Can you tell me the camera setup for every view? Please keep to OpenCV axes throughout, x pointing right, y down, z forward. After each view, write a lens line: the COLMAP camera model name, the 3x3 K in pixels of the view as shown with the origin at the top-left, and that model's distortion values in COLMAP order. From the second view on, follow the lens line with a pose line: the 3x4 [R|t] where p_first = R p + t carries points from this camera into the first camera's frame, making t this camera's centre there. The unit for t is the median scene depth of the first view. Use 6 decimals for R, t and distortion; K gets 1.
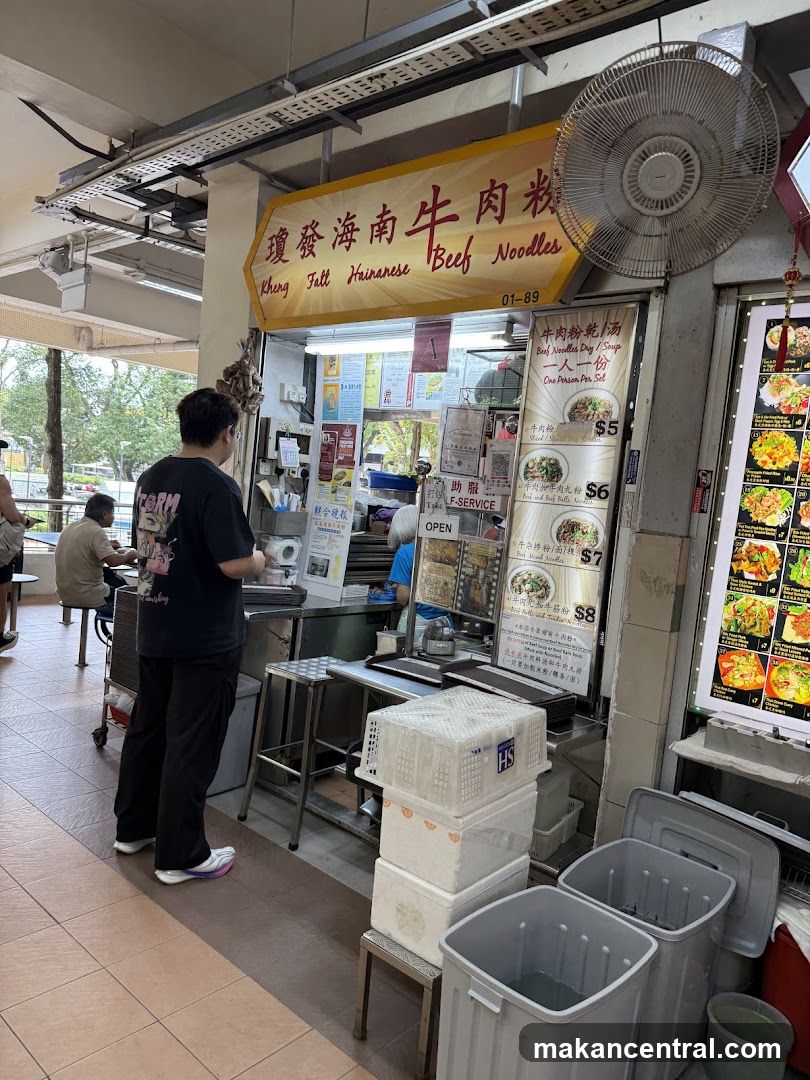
lens RADIAL K [[750.7, 0, 415.2], [0, 750.7, 546.1], [0, 0, 1]] dist [0.144607, -0.335971]
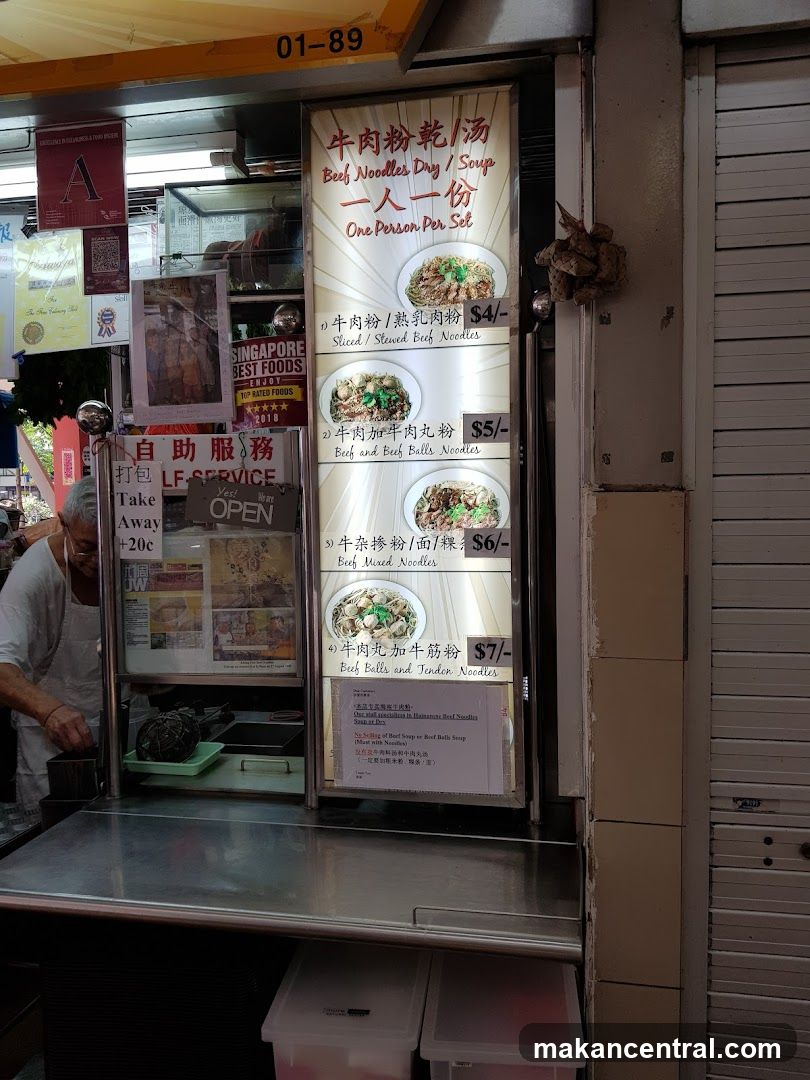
lens RADIAL K [[849.3, 0, 405.0], [0, 849.3, 540.0], [0, 0, 1]] dist [0.033972, -0.032003]
pose [[0.862124, -0.141510, 0.486536, -0.114265], [0.135898, 0.989606, 0.047023, -0.027105], [-0.488133, 0.025580, 0.872394, 0.458823]]
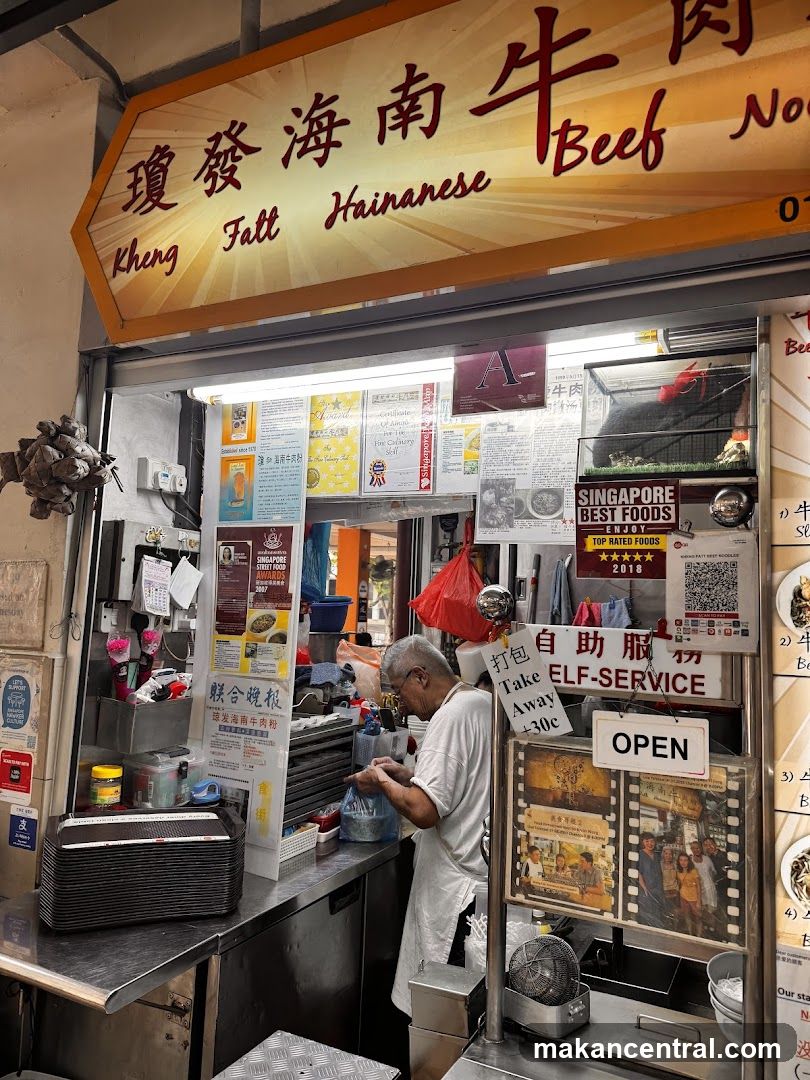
lens RADIAL K [[750.4, 0, 411.1], [0, 750.4, 542.5], [0, 0, 1]] dist [0.018906, -0.030379]
pose [[0.966356, -0.037736, 0.254424, -0.180810], [0.075797, 0.987033, -0.141496, -0.091715], [-0.245785, 0.156020, 0.956686, 0.631342]]
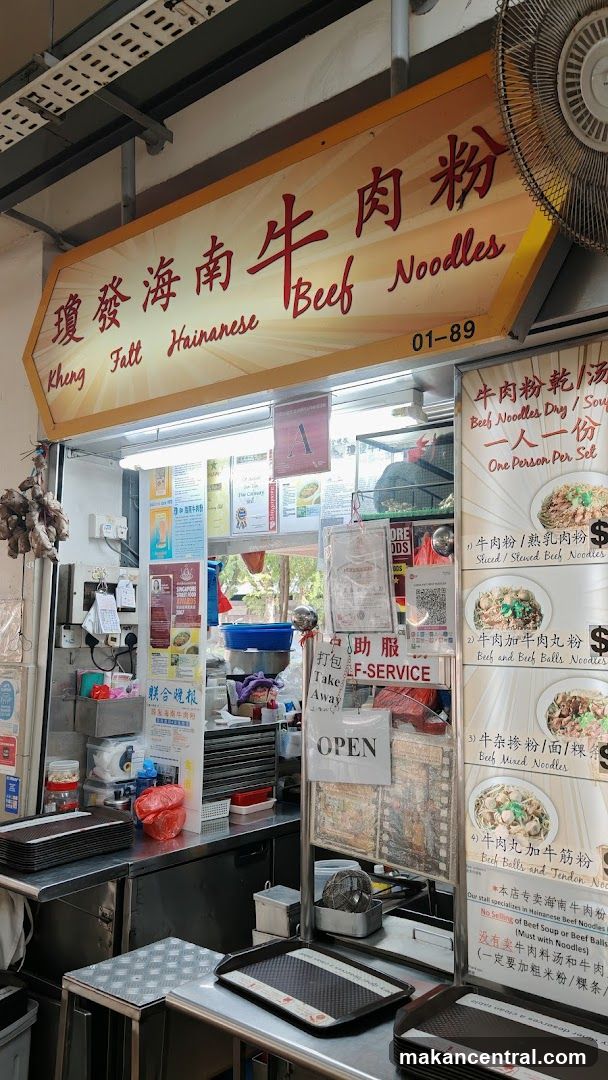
lens RADIAL K [[812.8, 0, 319.9], [0, 812.8, 548.0], [0, 0, 1]] dist [0.055414, -0.000480]
pose [[0.995511, -0.084207, 0.043203, -0.001645], [0.090282, 0.981896, -0.166521, -0.054514], [-0.028399, 0.169674, 0.985091, 0.354695]]
